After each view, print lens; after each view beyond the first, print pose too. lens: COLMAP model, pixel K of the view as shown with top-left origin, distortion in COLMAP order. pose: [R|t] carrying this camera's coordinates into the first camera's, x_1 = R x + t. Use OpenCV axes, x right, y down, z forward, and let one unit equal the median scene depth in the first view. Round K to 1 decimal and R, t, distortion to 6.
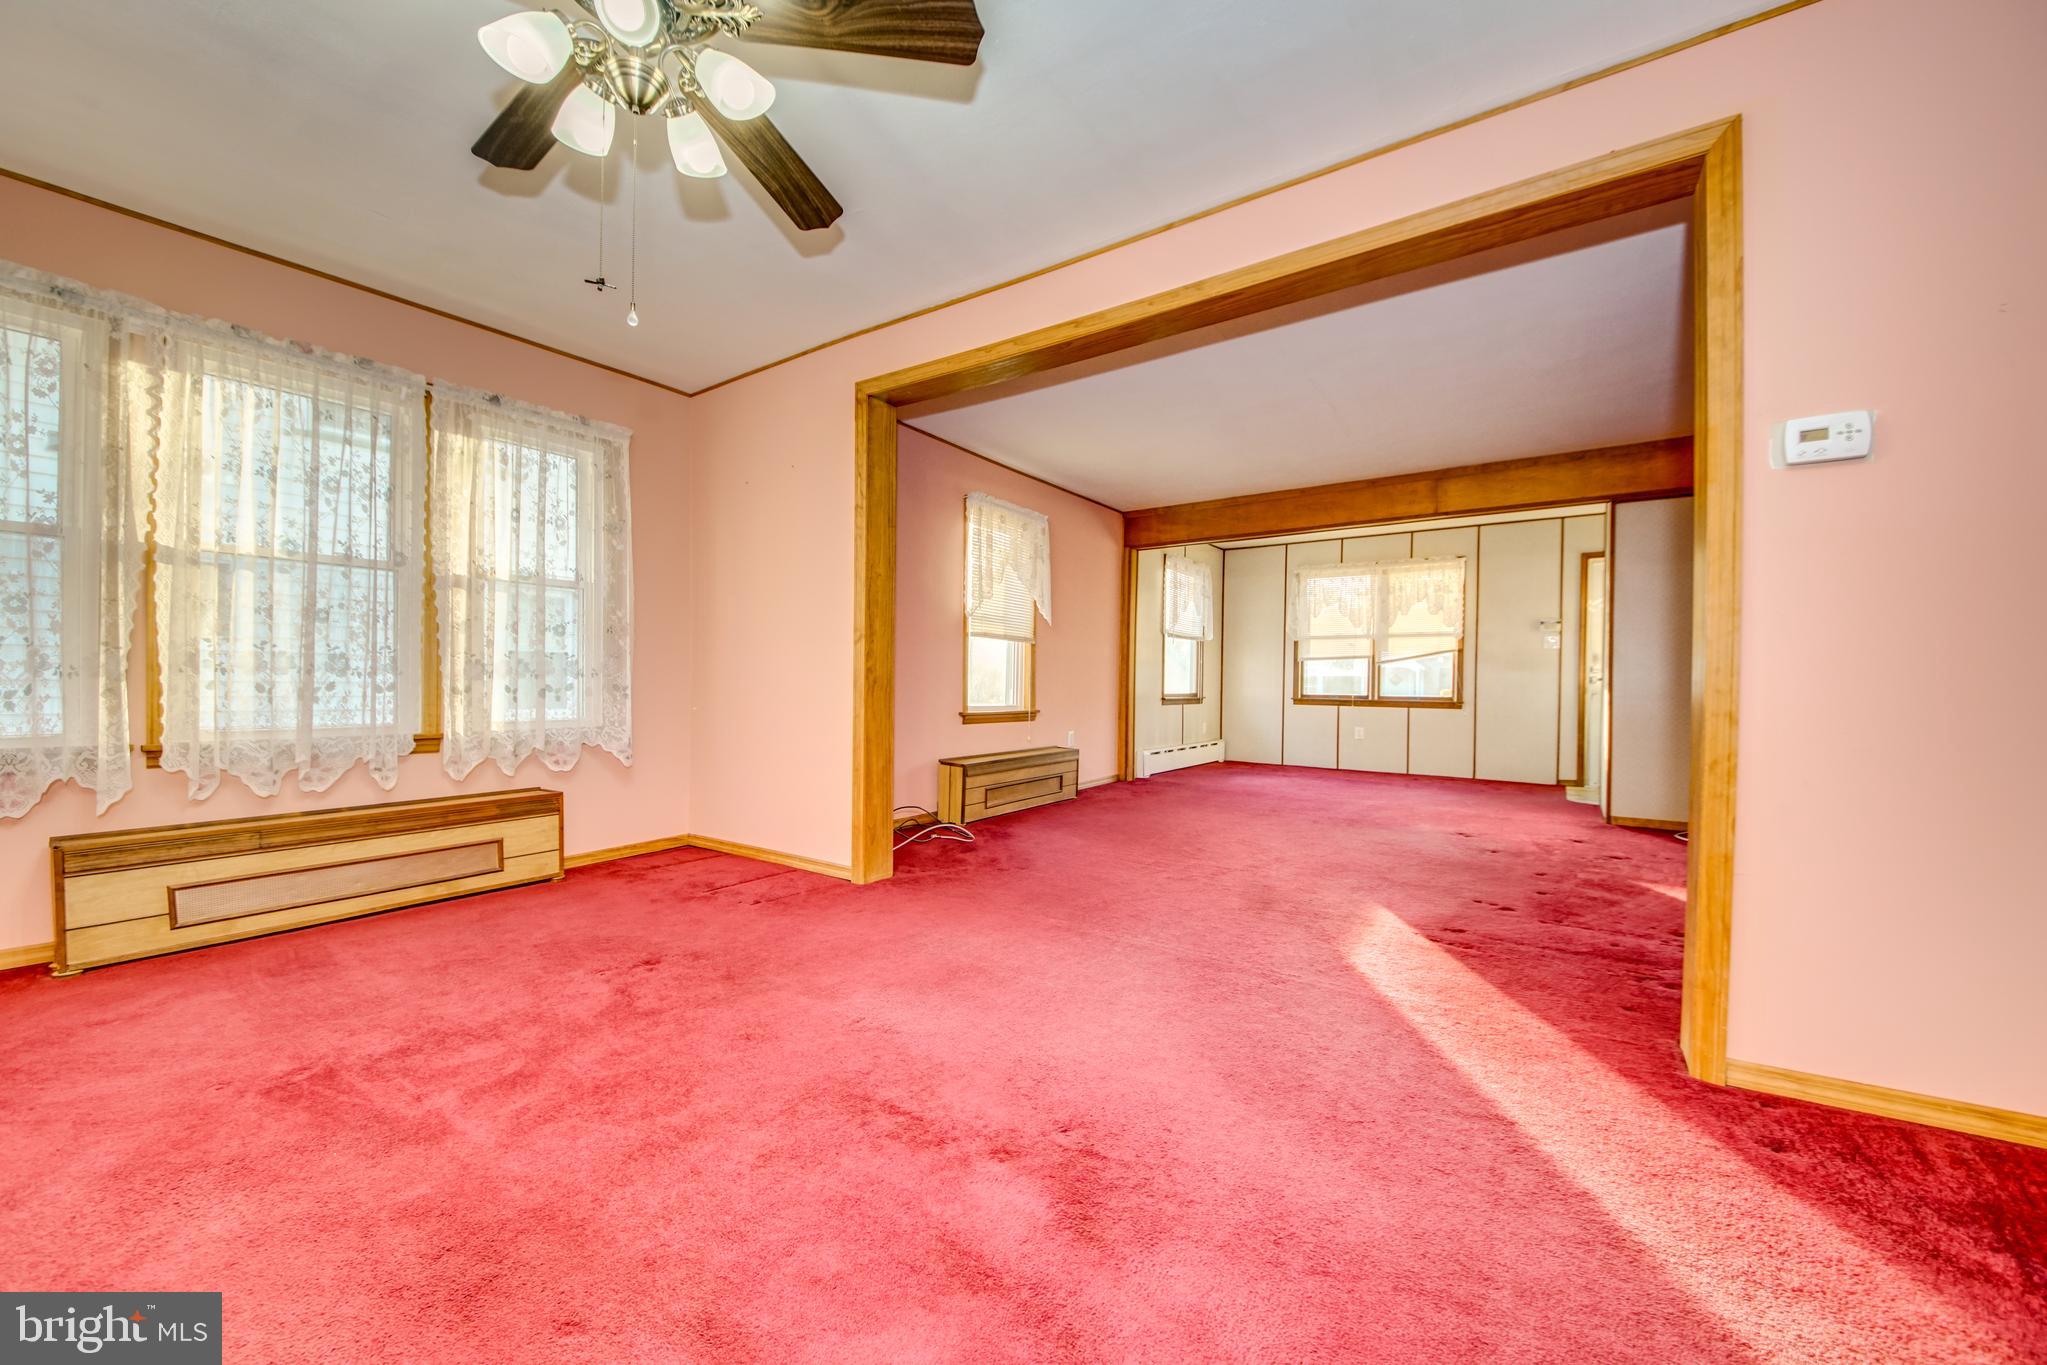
lens RADIAL K [[745.2, 0, 1023.5], [0, 745.2, 682.5], [0, 0, 1]] dist [0.000123, 0.000002]
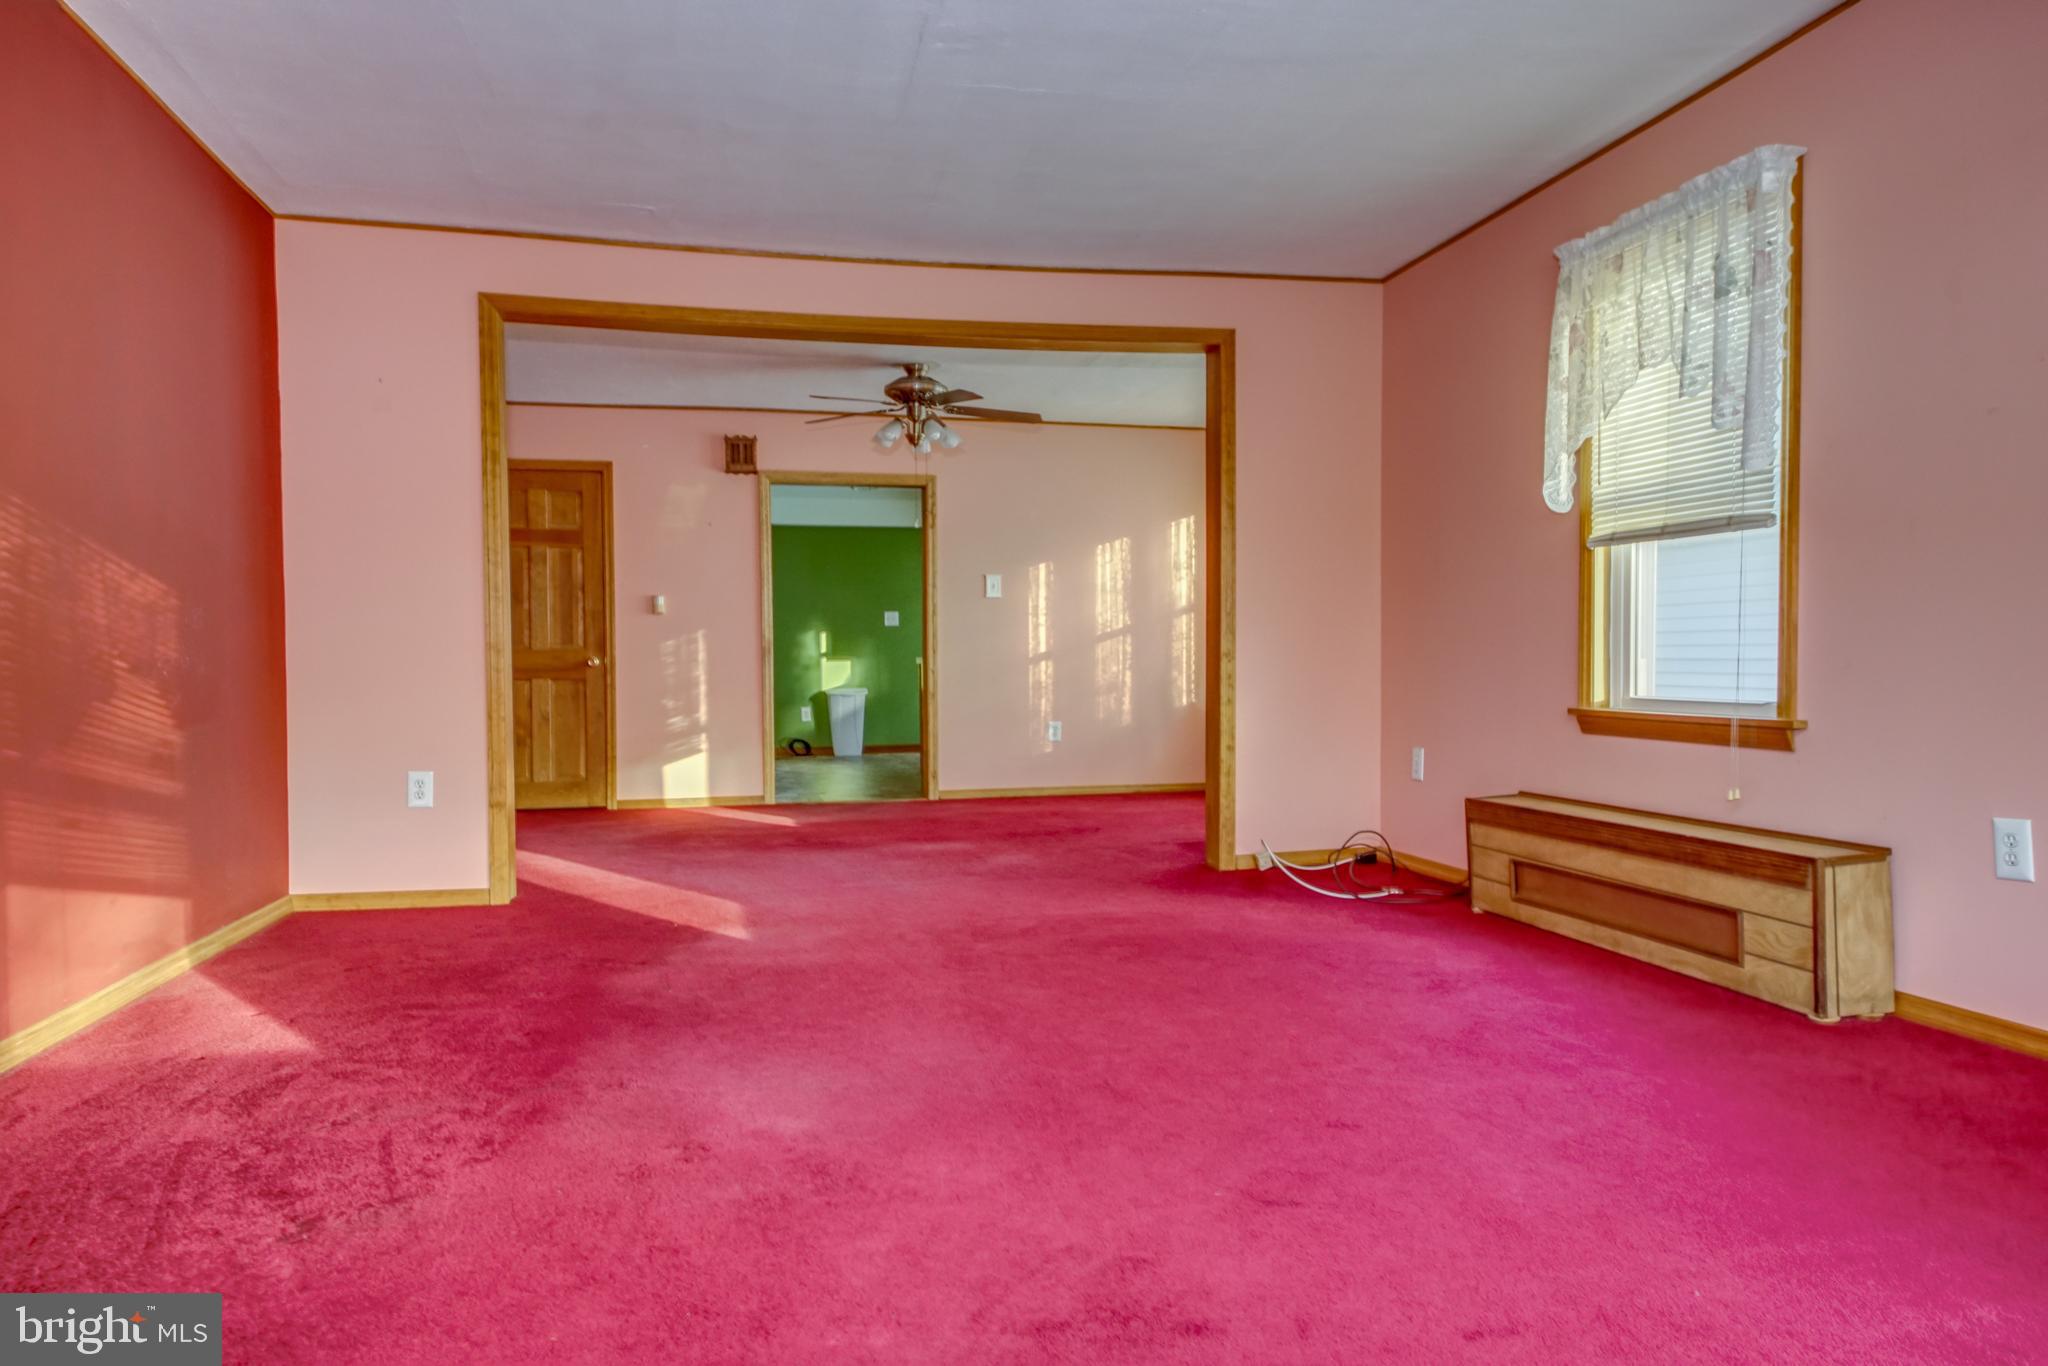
lens RADIAL K [[1319.8, 0, 1024.0], [0, 1319.8, 683.0], [0, 0, 1]] dist [0.076974, -0.052489]
pose [[-0.689188, 0.003465, -0.724575, 0.794996], [-0.000680, 0.999985, 0.005429, 0.018260], [0.724583, 0.004234, -0.689175, 1.326189]]
